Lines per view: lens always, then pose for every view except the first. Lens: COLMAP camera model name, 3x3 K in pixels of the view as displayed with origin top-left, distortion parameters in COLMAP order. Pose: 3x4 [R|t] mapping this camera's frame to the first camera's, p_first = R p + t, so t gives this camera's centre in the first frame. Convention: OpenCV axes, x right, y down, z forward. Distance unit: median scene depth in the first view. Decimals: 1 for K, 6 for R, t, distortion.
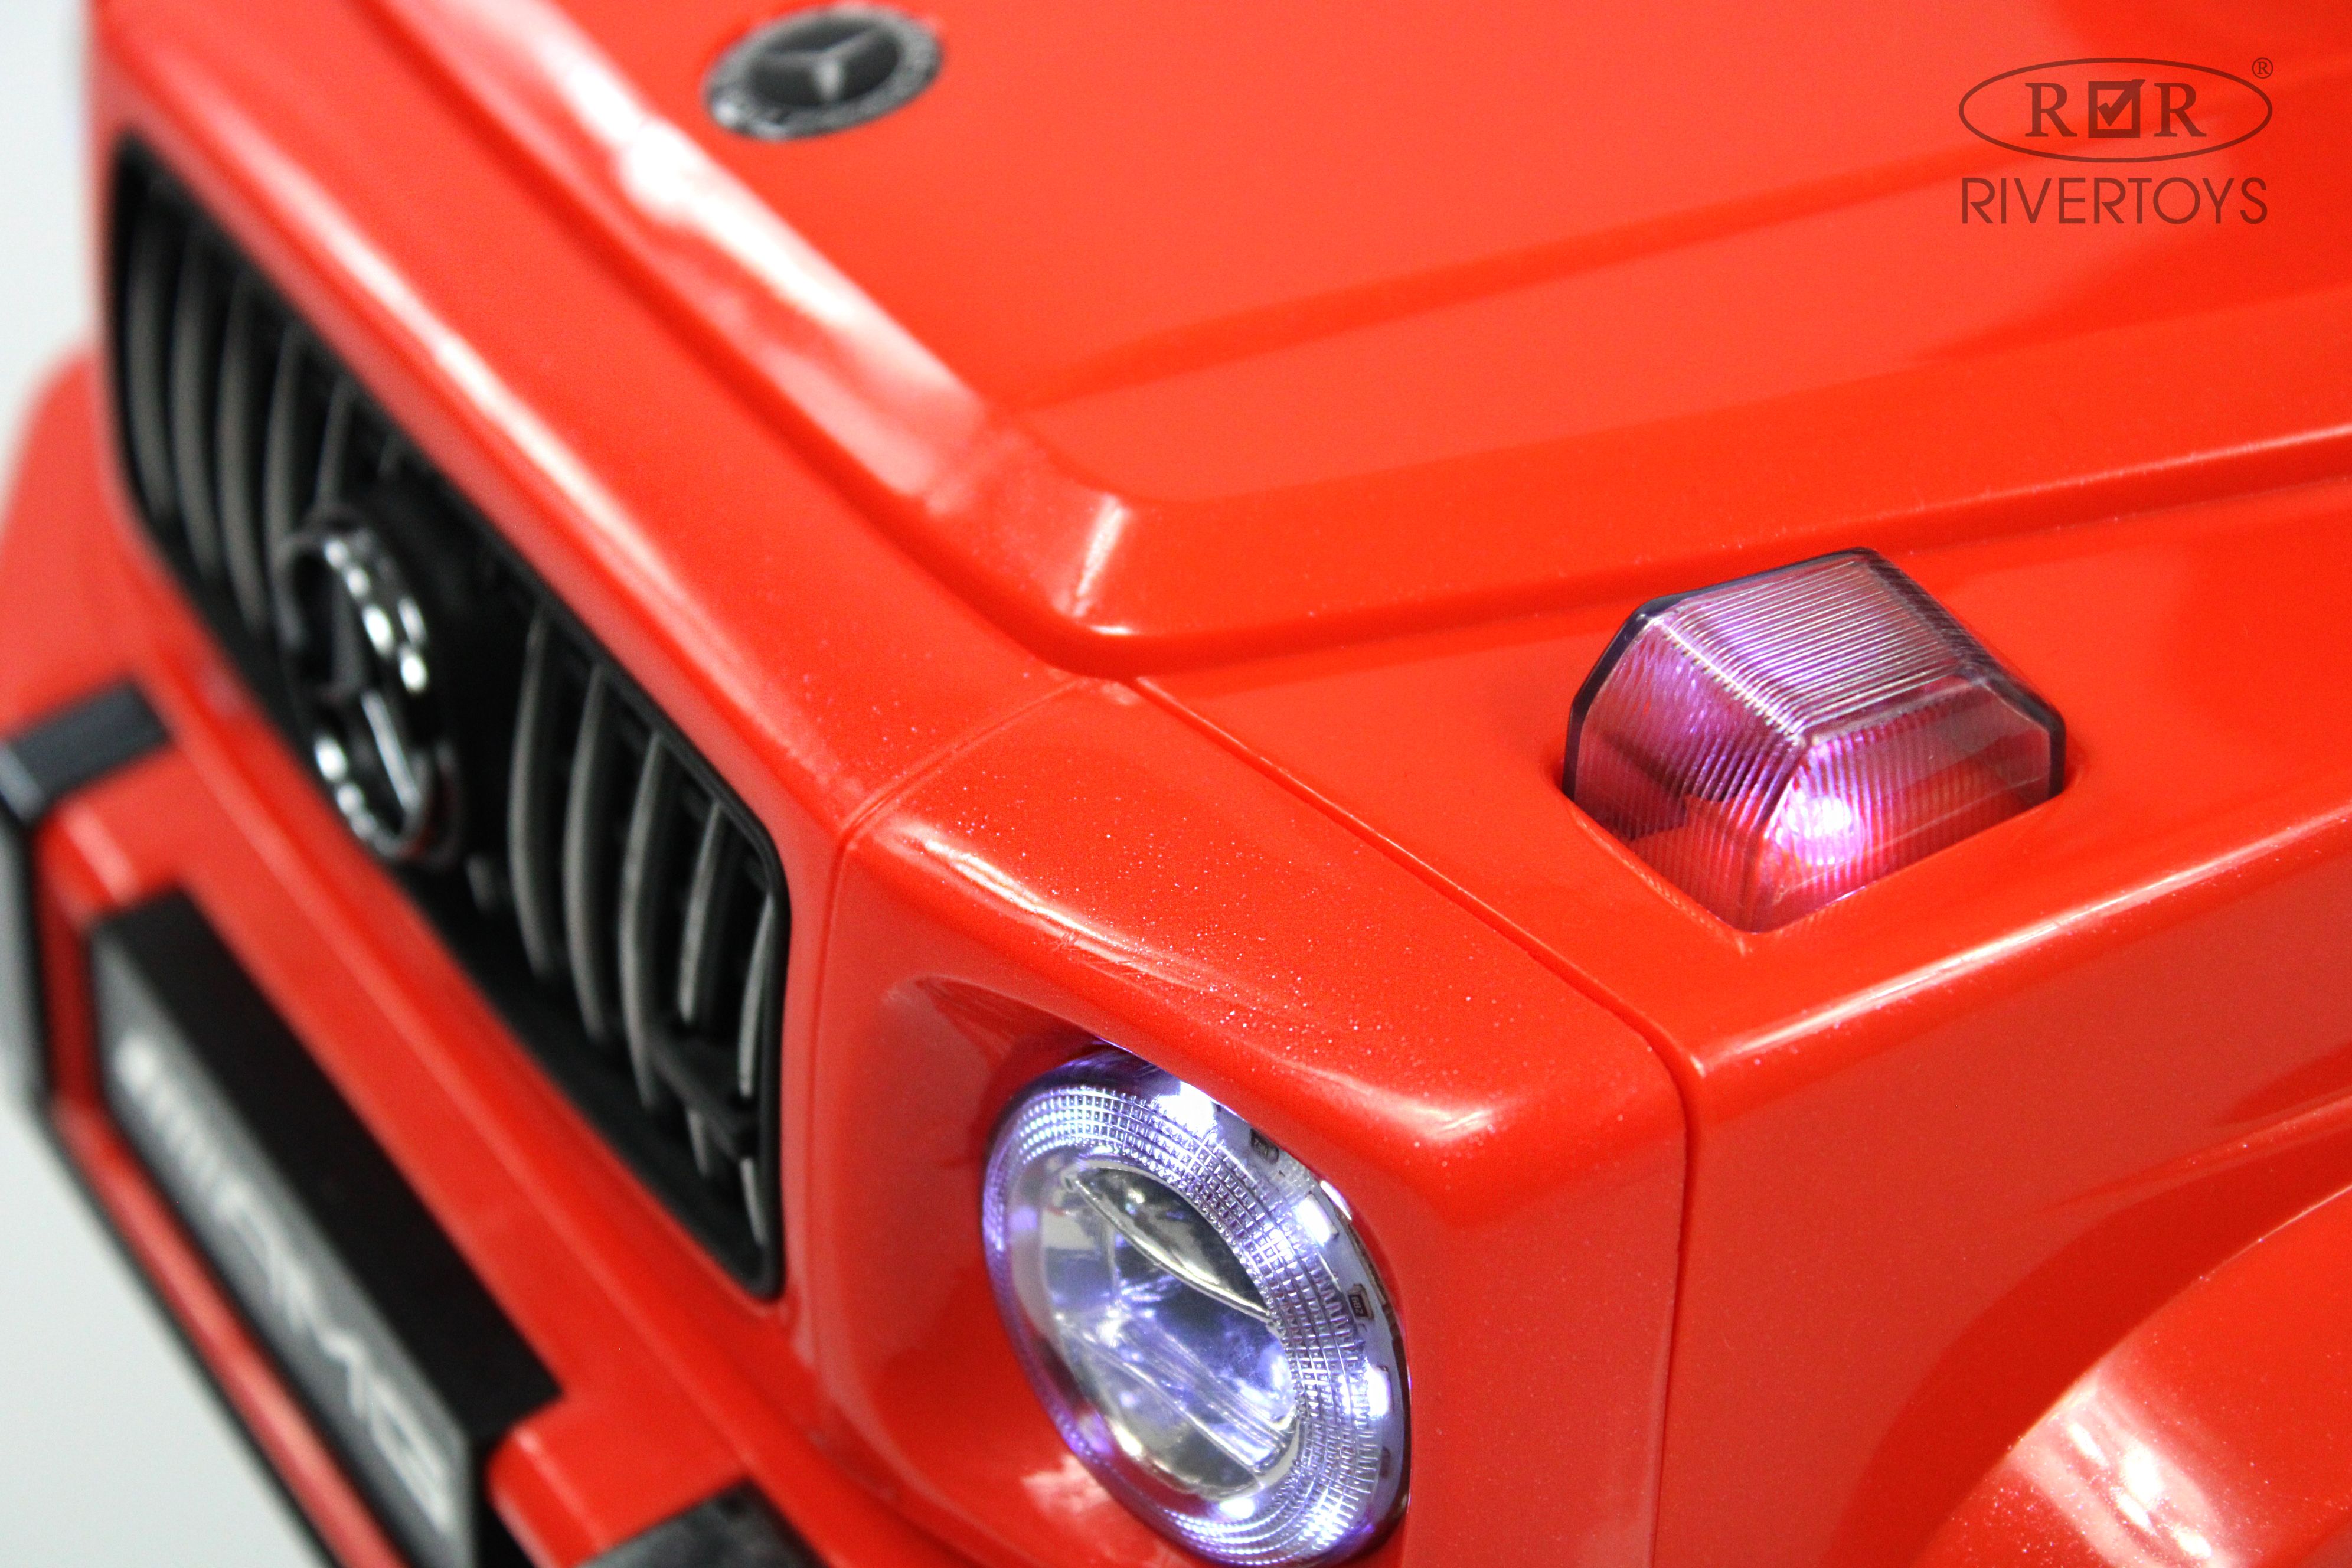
lens RADIAL K [[6027.6, 0, 1177.6], [0, 6027.6, 786.6], [0, 0, 1]] dist [0.073336, 0.000000]
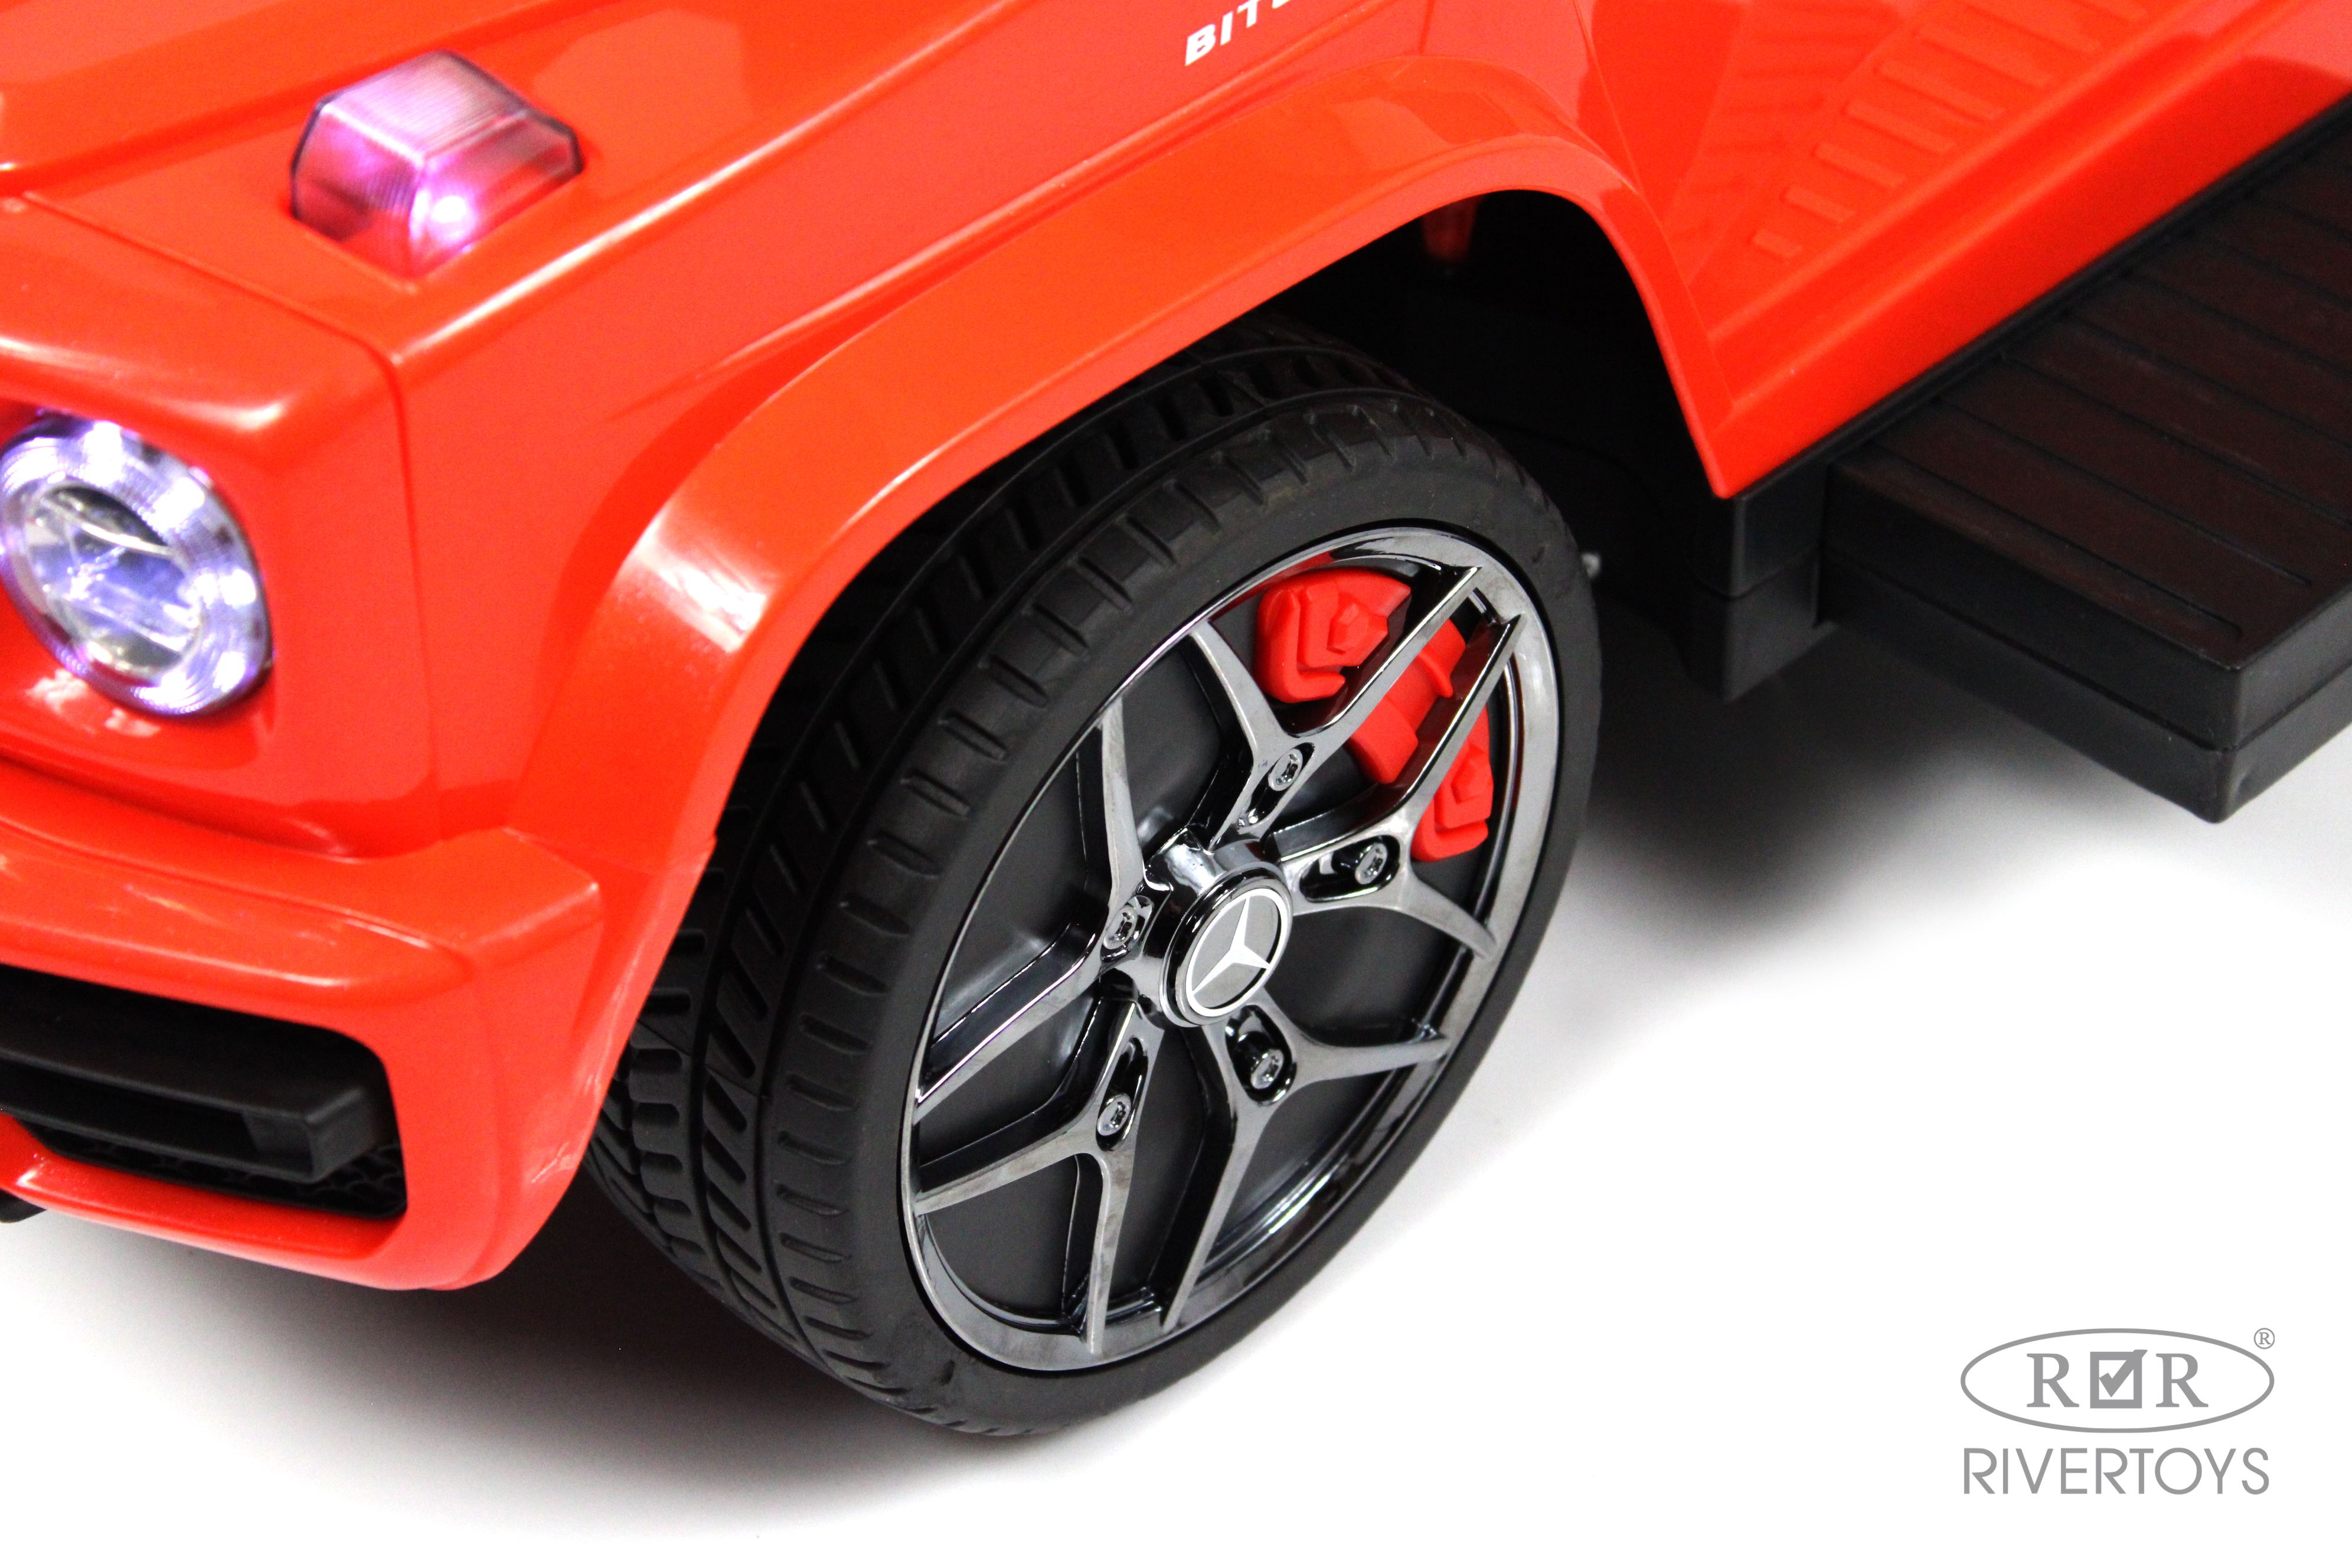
lens RADIAL K [[6027.6, 0, 1190.9], [0, 6027.6, 788.6], [0, 0, 1]] dist [0.073336, 0.000000]
pose [[0.966126, -0.176053, 0.188695, -0.040027], [0.160796, 0.982554, 0.093446, 0.039779], [-0.201855, -0.059940, 0.977580, -0.709700]]
